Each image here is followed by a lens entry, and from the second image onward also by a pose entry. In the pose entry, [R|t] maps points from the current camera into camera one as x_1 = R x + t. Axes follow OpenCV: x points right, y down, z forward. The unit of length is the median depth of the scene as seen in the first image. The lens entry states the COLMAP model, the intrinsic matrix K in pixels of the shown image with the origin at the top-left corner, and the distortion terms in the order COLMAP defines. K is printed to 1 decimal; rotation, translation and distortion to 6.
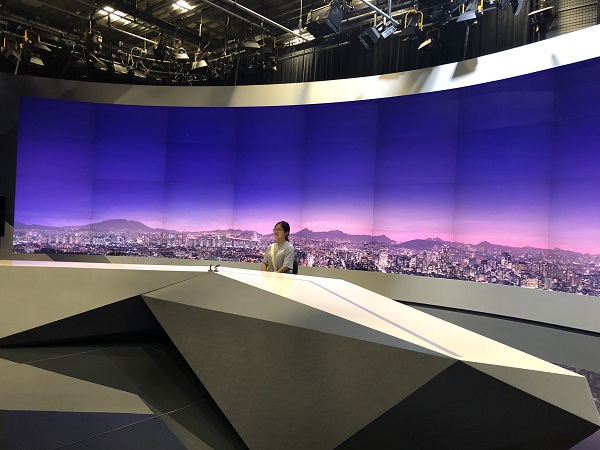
lens RADIAL K [[489.0, 0, 299.7], [0, 489.0, 225.3], [0, 0, 1]] dist [0.004123, 0.011358]
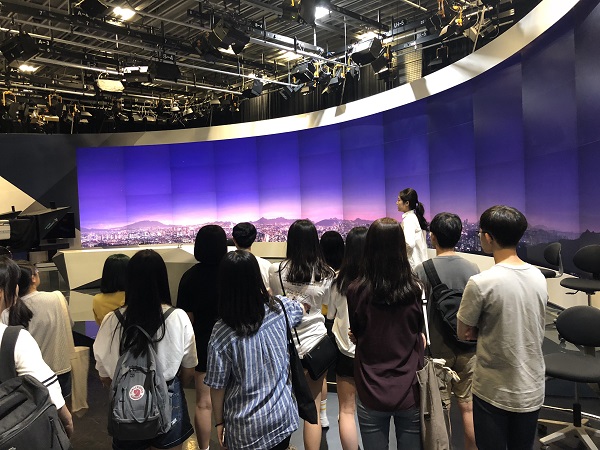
lens RADIAL K [[489.0, 0, 300.5], [0, 489.0, 225.7], [0, 0, 1]] dist [0.004123, 0.011358]
pose [[0.992373, -0.077363, -0.095975, 0.261810], [0.080920, 0.996150, 0.033729, -0.009254], [0.092996, -0.041238, 0.994812, -0.479277]]
